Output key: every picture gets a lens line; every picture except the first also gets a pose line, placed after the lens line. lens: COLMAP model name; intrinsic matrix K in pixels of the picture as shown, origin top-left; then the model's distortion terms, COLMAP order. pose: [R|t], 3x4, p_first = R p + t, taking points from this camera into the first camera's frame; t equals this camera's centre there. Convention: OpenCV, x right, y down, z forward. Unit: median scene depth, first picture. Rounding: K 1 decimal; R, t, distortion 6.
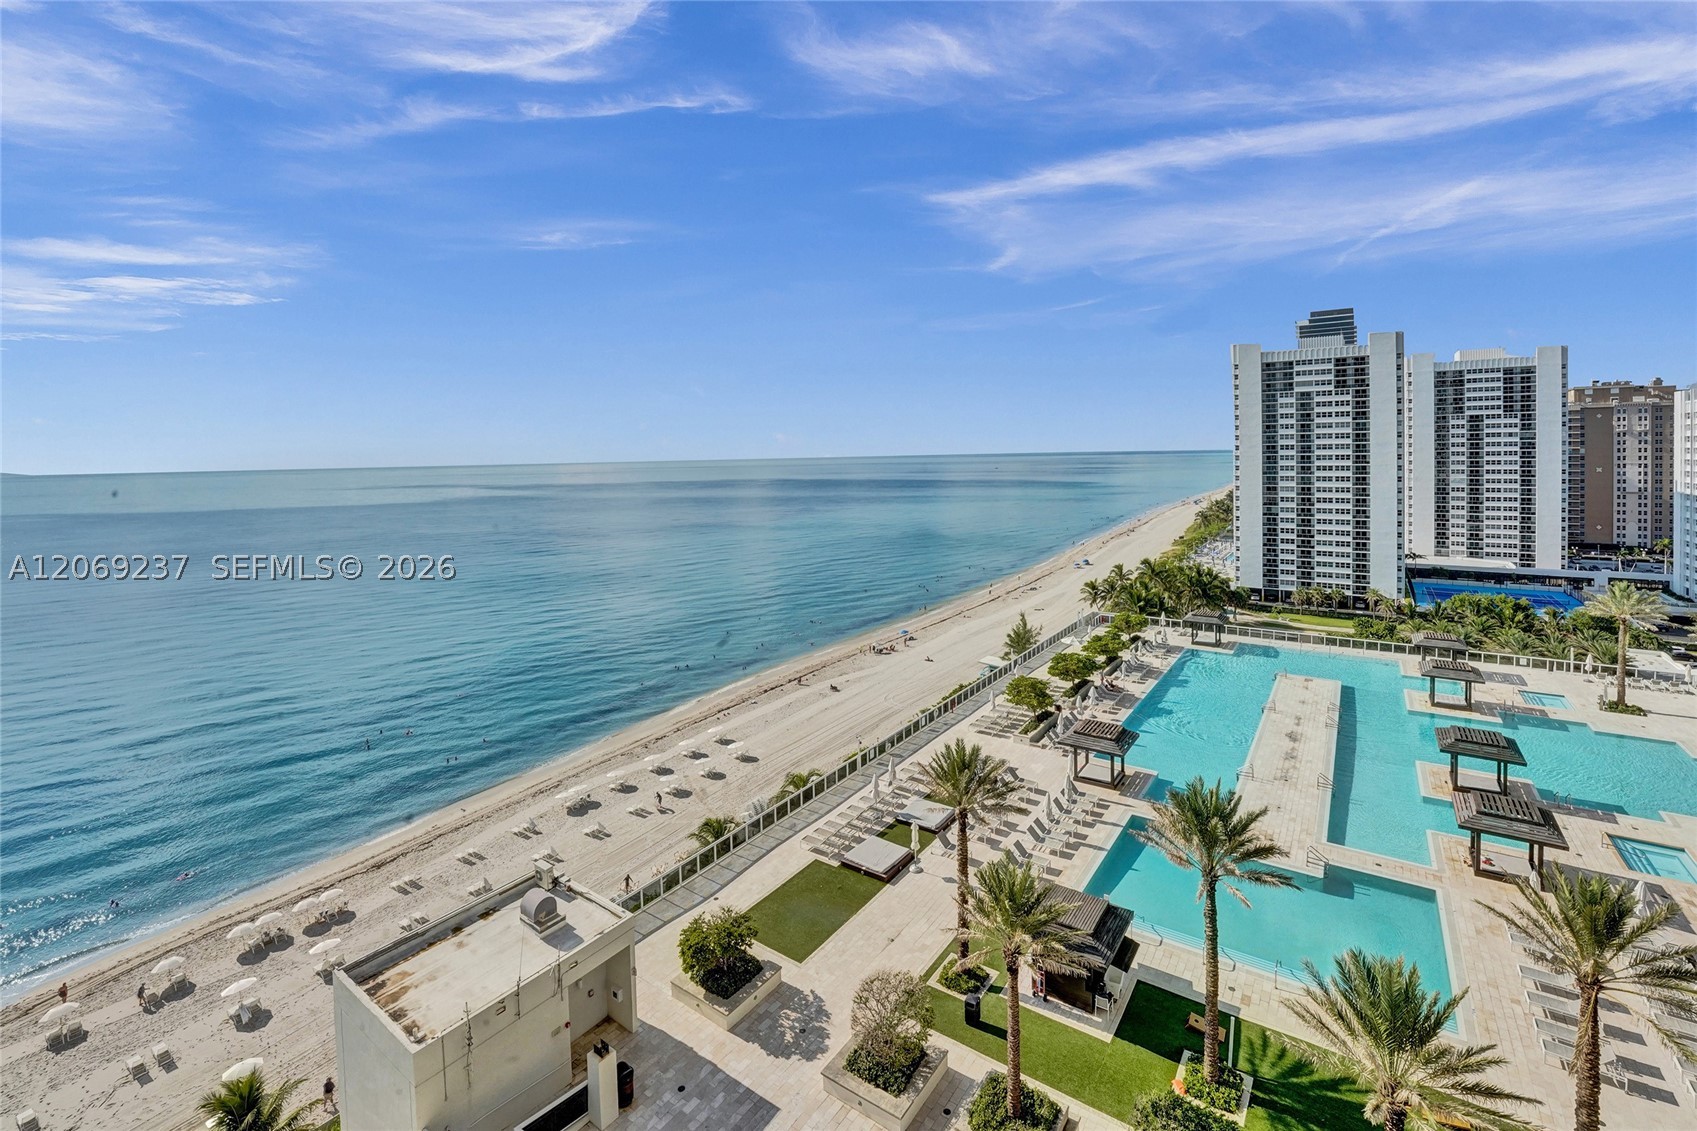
lens RADIAL K [[731.4, 0, 864.5], [0, 731.4, 469.8], [0, 0, 1]] dist [-0.026619, 0.002866]
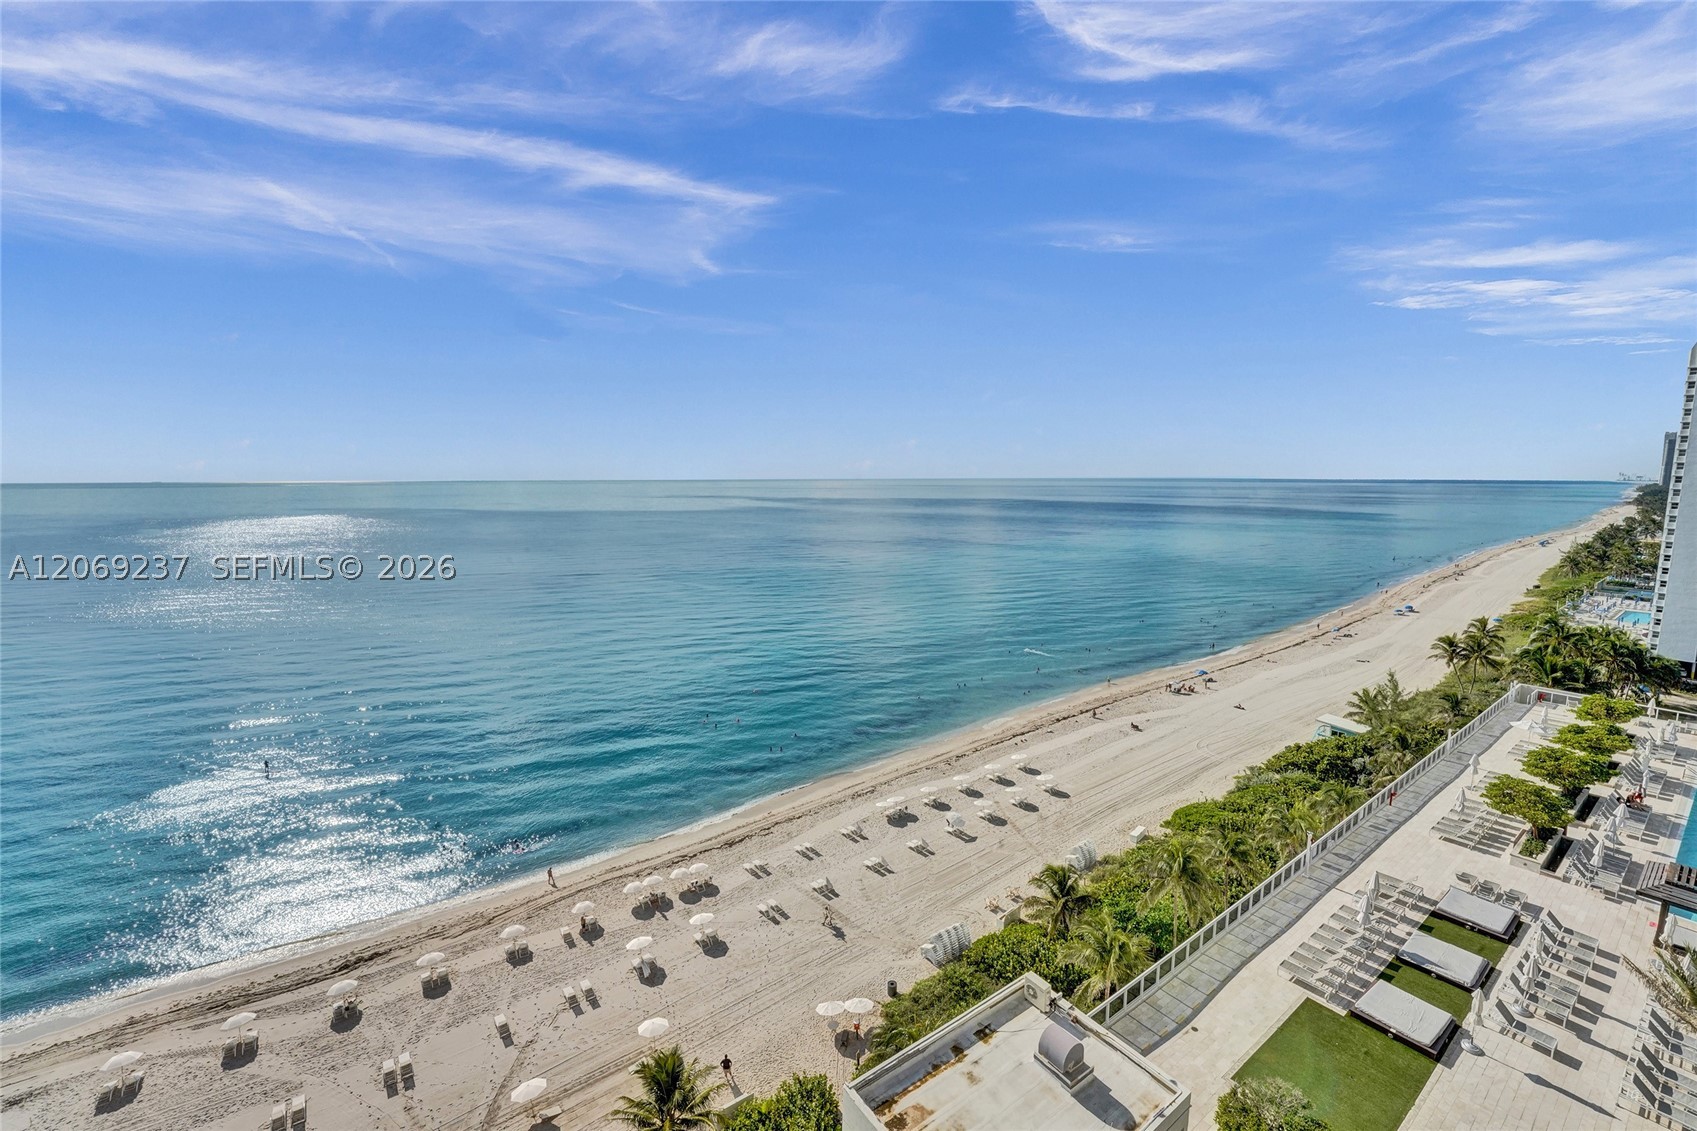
lens RADIAL K [[696.3, 0, 856.4], [0, 696.3, 561.6], [0, 0, 1]] dist [-0.027975, 0.003533]
pose [[0.943962, 0.058613, -0.324808, -0.174414], [-0.024531, 0.993842, 0.108053, -0.000145], [0.329142, -0.094030, 0.939587, 0.104572]]
